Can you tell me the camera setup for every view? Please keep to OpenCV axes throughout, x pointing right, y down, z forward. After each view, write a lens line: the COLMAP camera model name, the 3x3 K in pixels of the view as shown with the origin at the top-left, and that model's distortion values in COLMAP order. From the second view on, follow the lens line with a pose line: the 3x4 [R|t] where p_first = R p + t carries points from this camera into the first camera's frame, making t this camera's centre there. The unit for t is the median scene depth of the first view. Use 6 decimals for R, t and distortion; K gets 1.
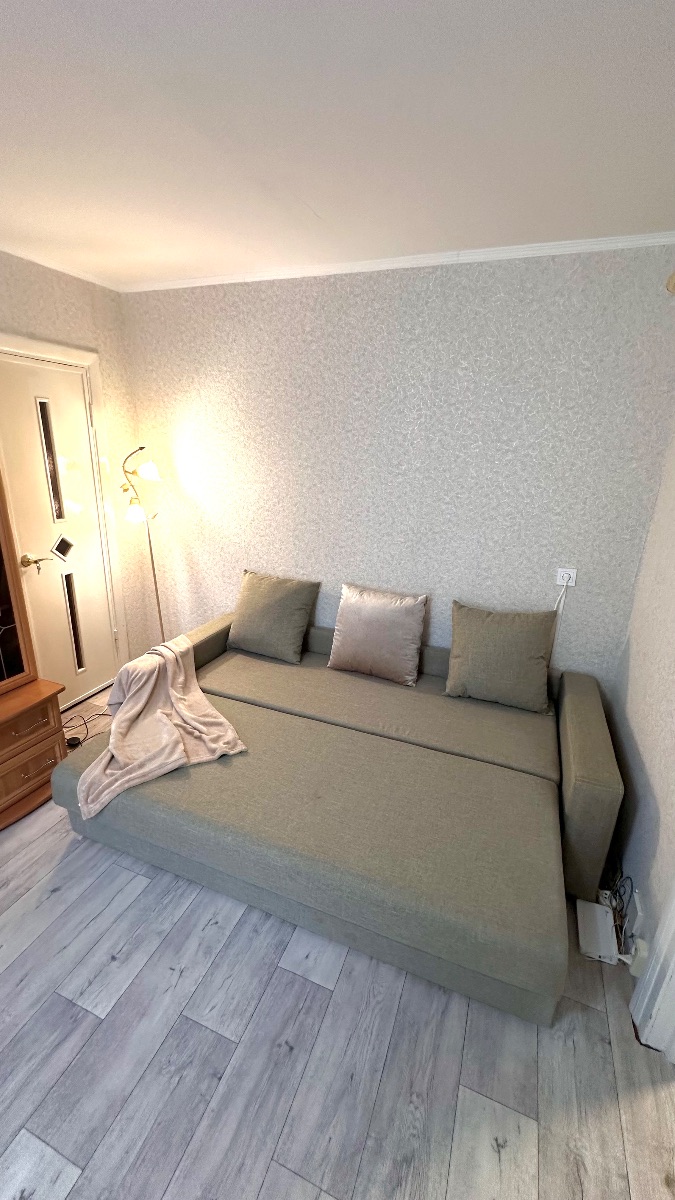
lens RADIAL K [[477.7, 0, 340.5], [0, 477.7, 598.3], [0, 0, 1]] dist [-0.003037, -0.000110]
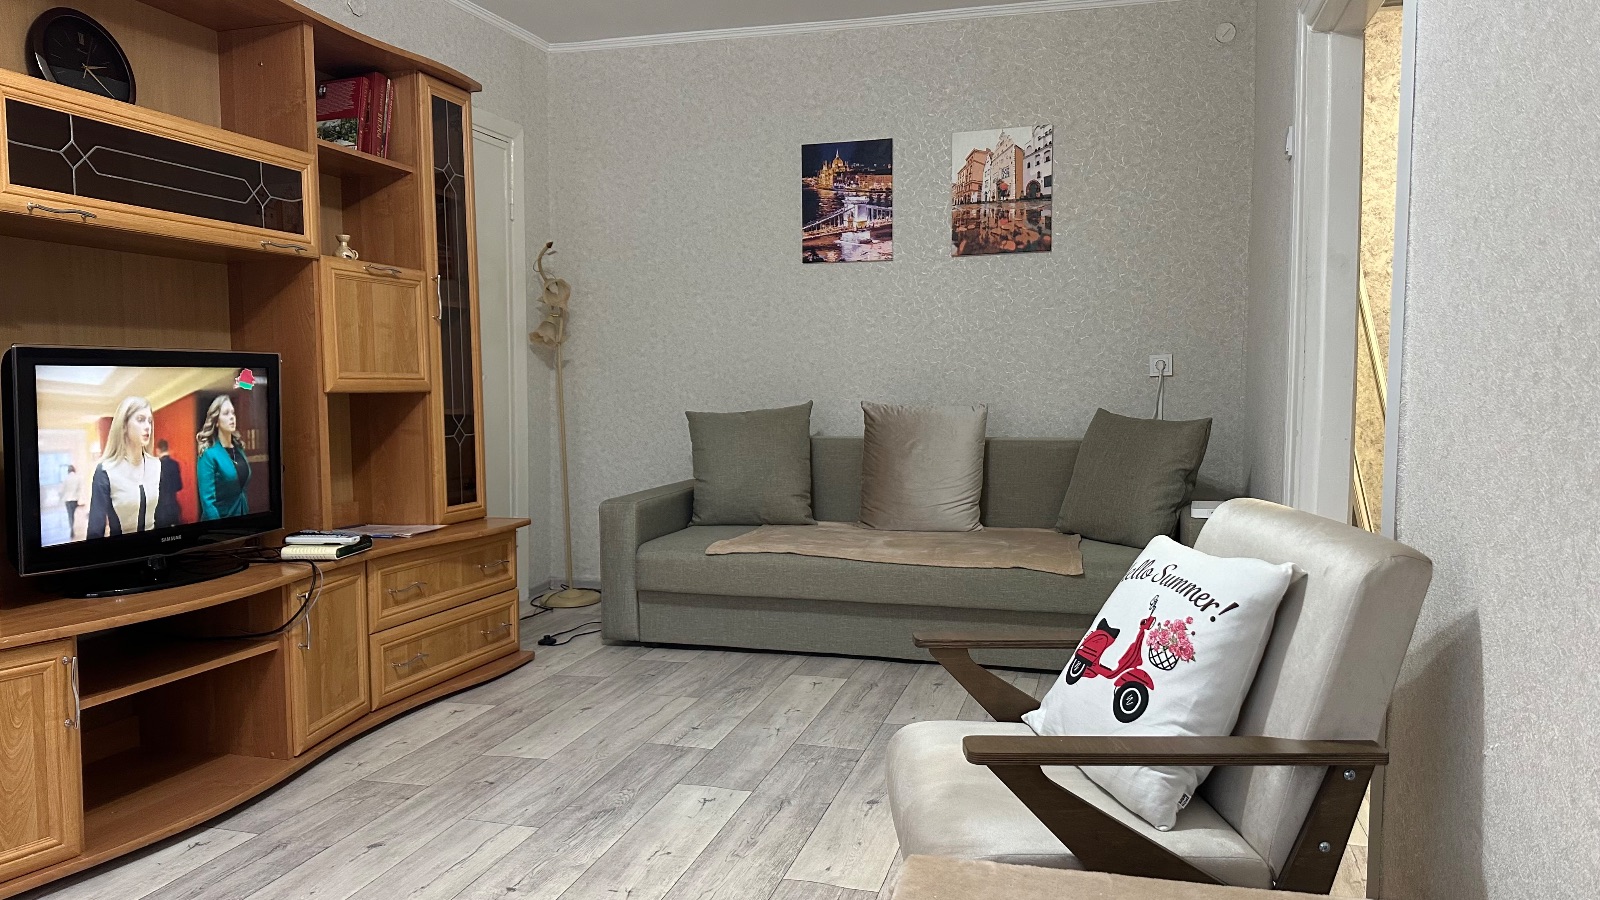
lens RADIAL K [[1124.9, 0, 800.0], [0, 1124.9, 450.0], [0, 0, 1]] dist [0.104335, -0.168058]
pose [[0.995368, -0.040713, 0.087089, -0.315867], [0.060404, 0.969606, -0.237097, 0.541637], [-0.074789, 0.241259, 0.967575, -0.804931]]
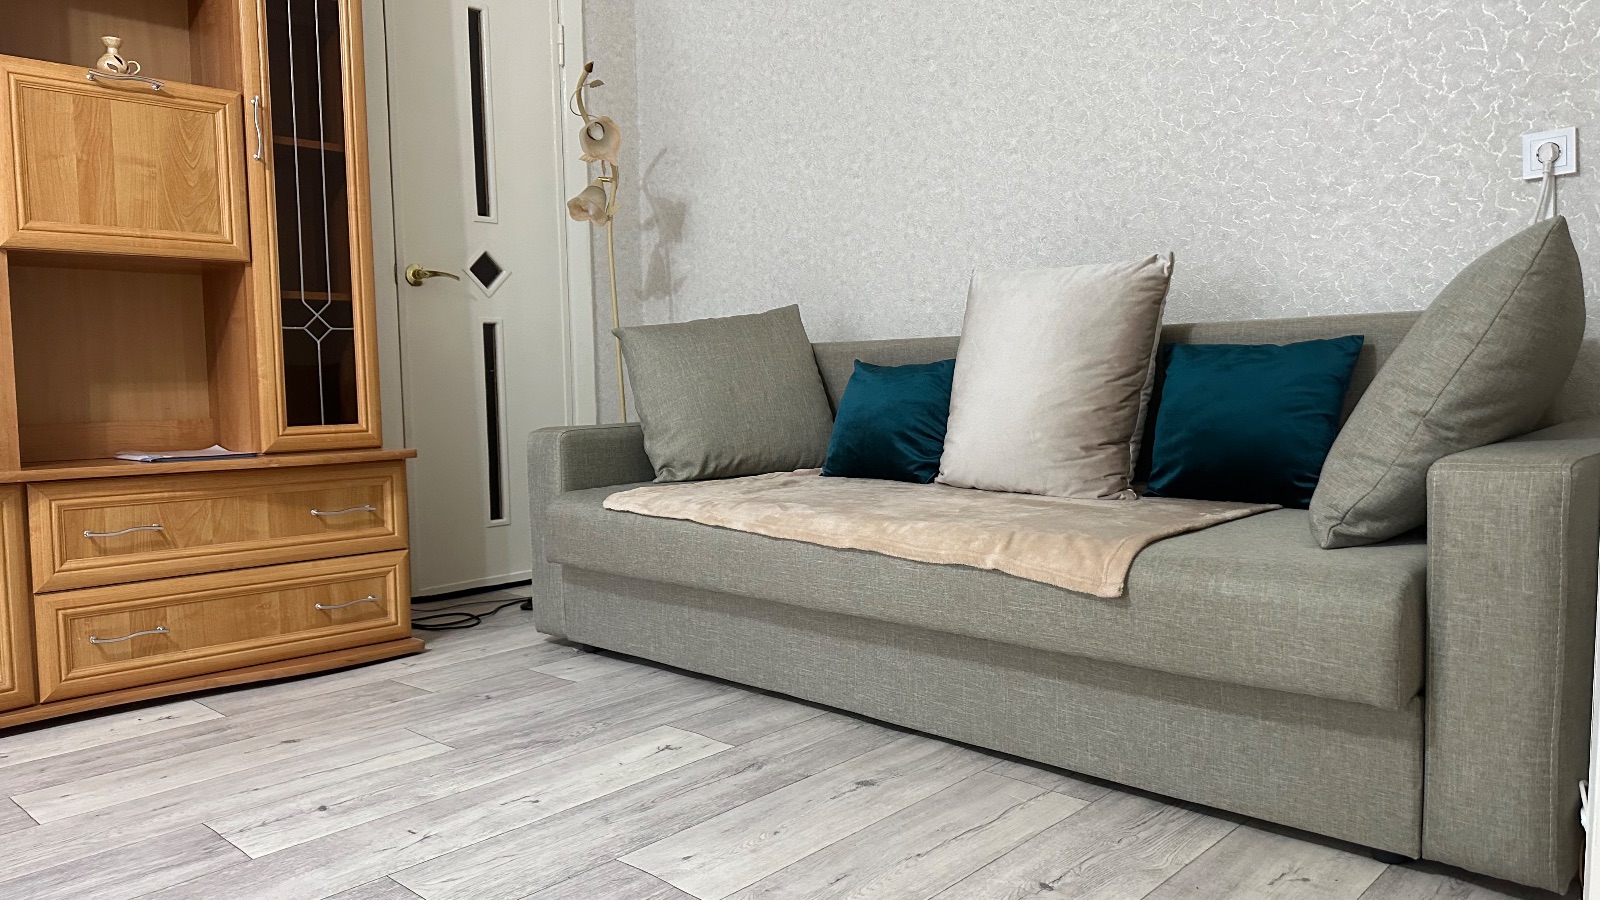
lens RADIAL K [[1124.9, 0, 800.0], [0, 1124.9, 450.0], [0, 0, 1]] dist [0.104335, -0.168058]
pose [[0.922082, -0.024348, -0.386229, 0.295251], [-0.068824, 0.971792, -0.225572, 0.447394], [0.380826, 0.234578, 0.894396, 0.051327]]
